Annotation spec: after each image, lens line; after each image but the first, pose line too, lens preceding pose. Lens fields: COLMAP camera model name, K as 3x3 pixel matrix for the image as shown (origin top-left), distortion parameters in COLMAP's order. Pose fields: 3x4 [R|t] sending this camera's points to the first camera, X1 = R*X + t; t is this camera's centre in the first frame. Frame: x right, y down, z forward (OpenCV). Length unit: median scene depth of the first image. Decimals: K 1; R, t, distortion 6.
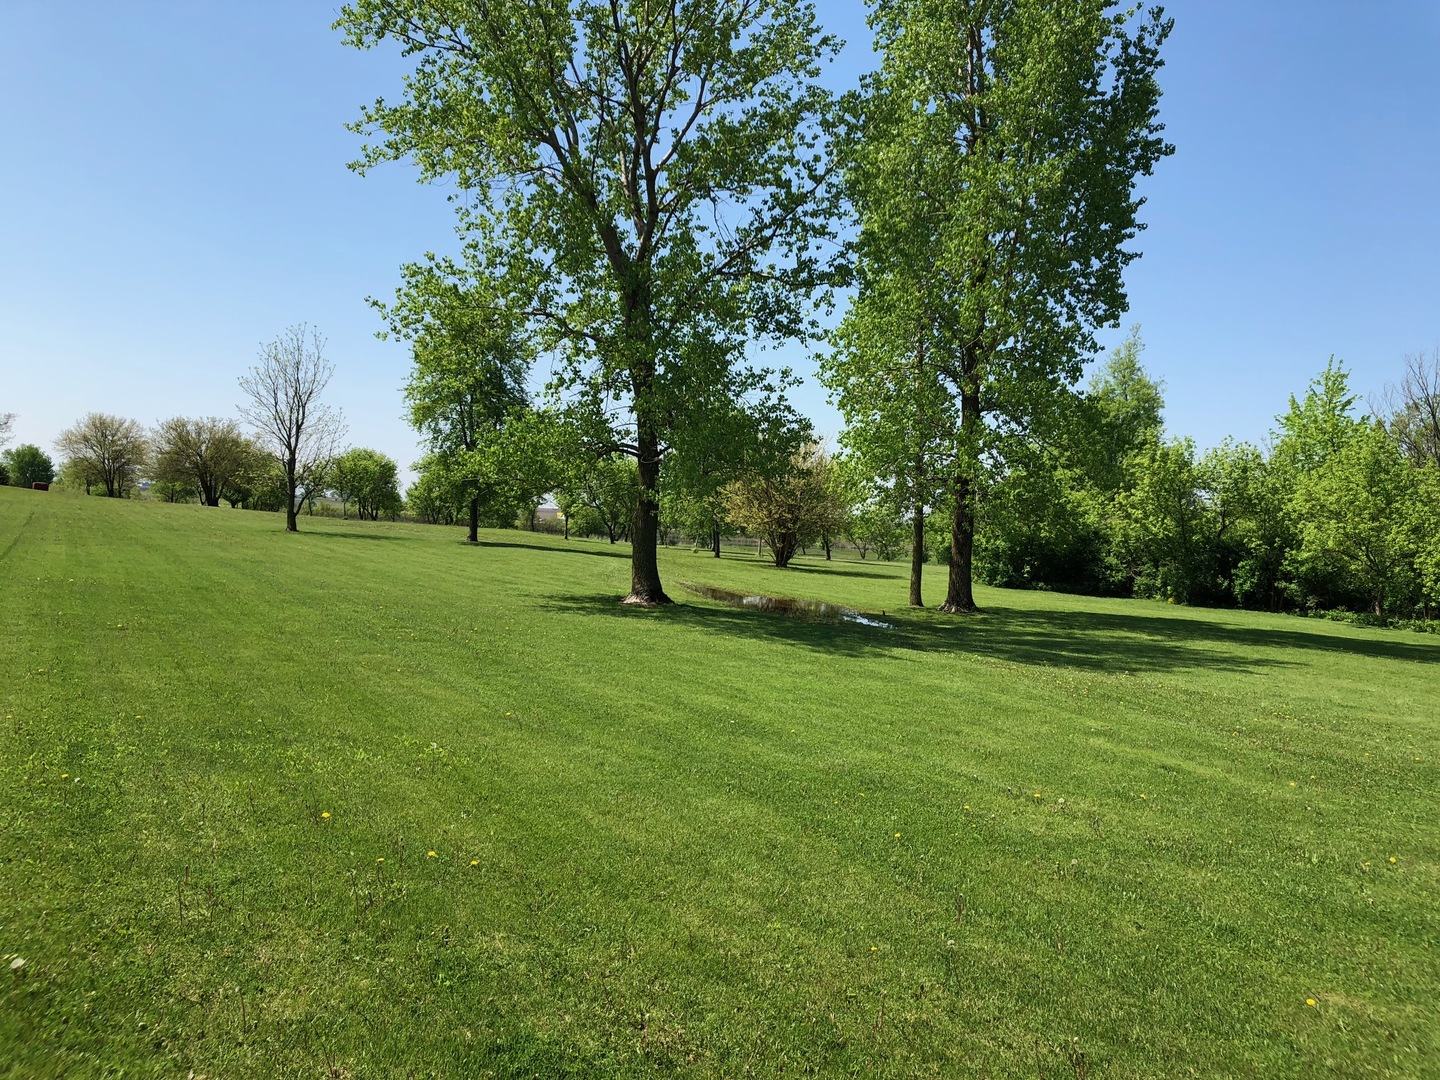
lens RADIAL K [[1170.8, 0, 720.9], [0, 1170.8, 522.9], [0, 0, 1]] dist [0.045755, -0.044433]
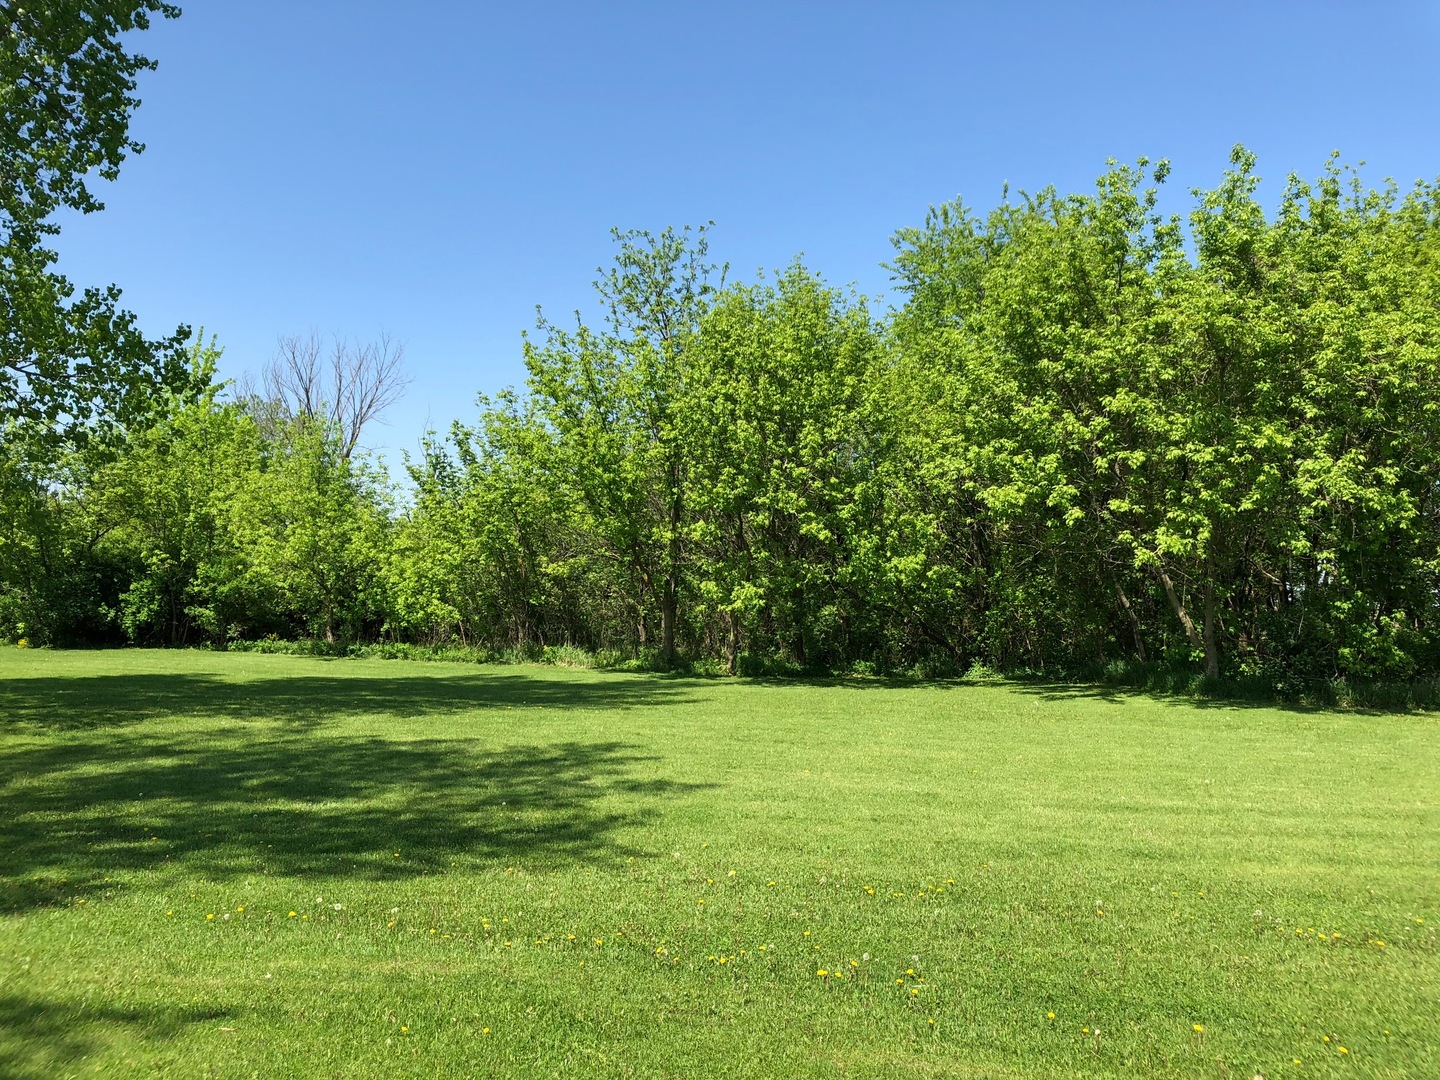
lens RADIAL K [[1170.8, 0, 738.5], [0, 1170.8, 533.9], [0, 0, 1]] dist [0.045755, -0.044433]
pose [[0.506714, -0.001087, 0.862114, -0.001807], [0.004123, 0.999991, -0.001162, 0.003891], [-0.862105, 0.004143, 0.506714, 0.245110]]
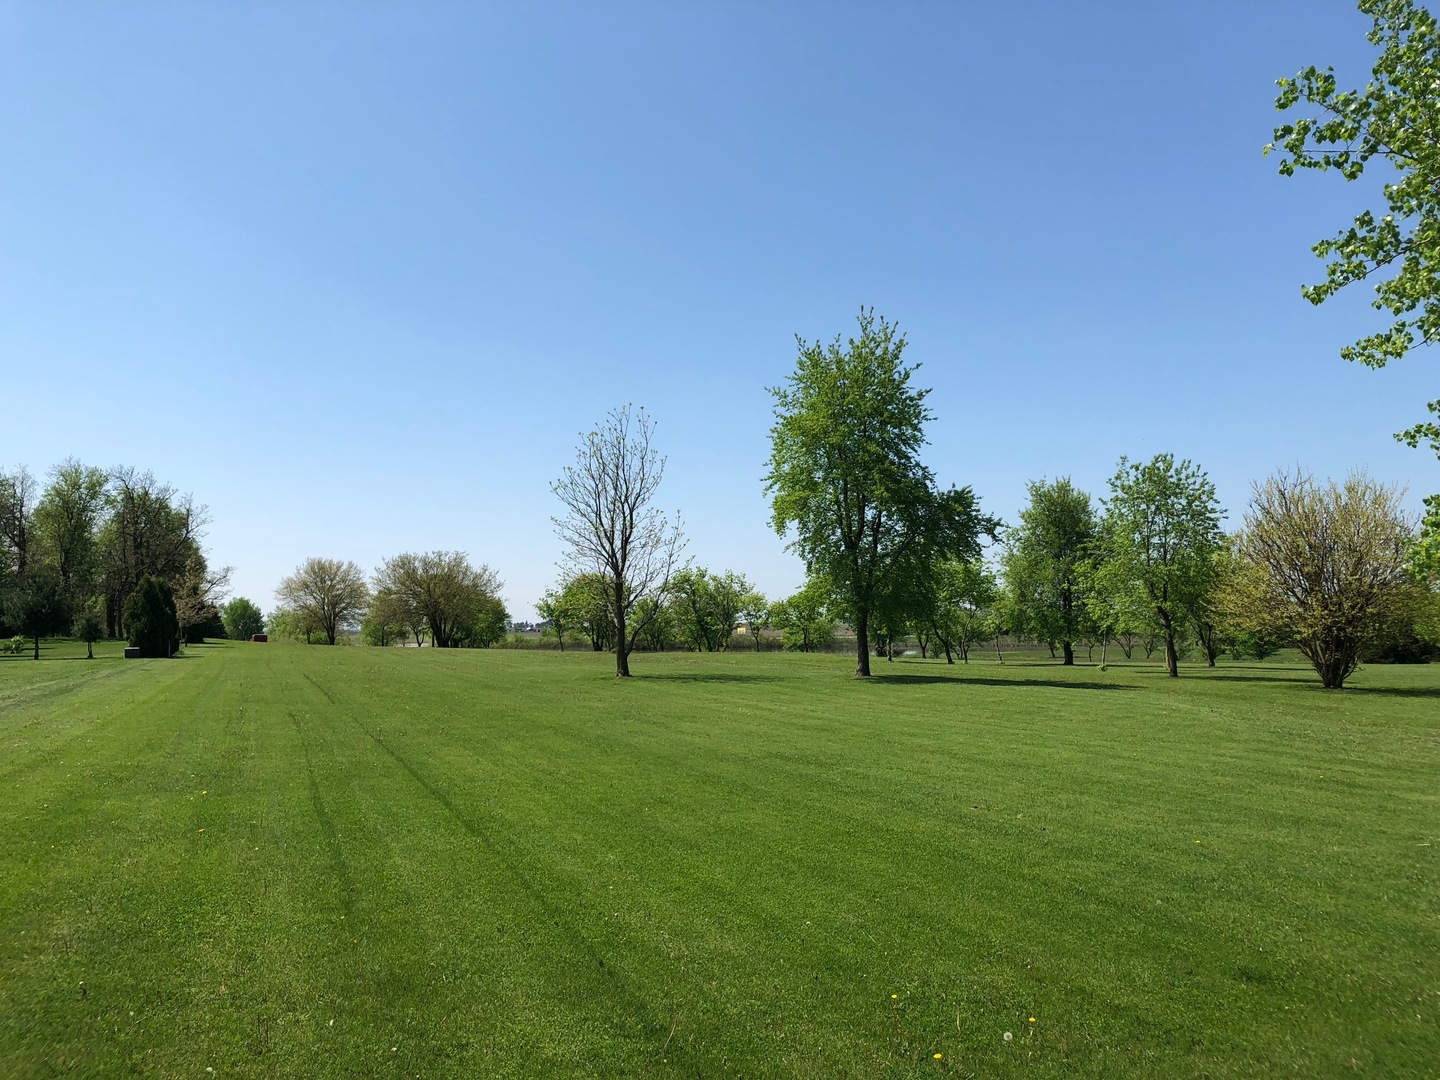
lens RADIAL K [[1170.8, 0, 706.1], [0, 1170.8, 534.3], [0, 0, 1]] dist [0.045755, -0.044433]
pose [[0.987088, -0.078088, -0.139859, -0.202936], [0.065885, 0.993773, -0.089854, -0.013075], [0.146005, 0.079479, 0.986086, 0.257523]]
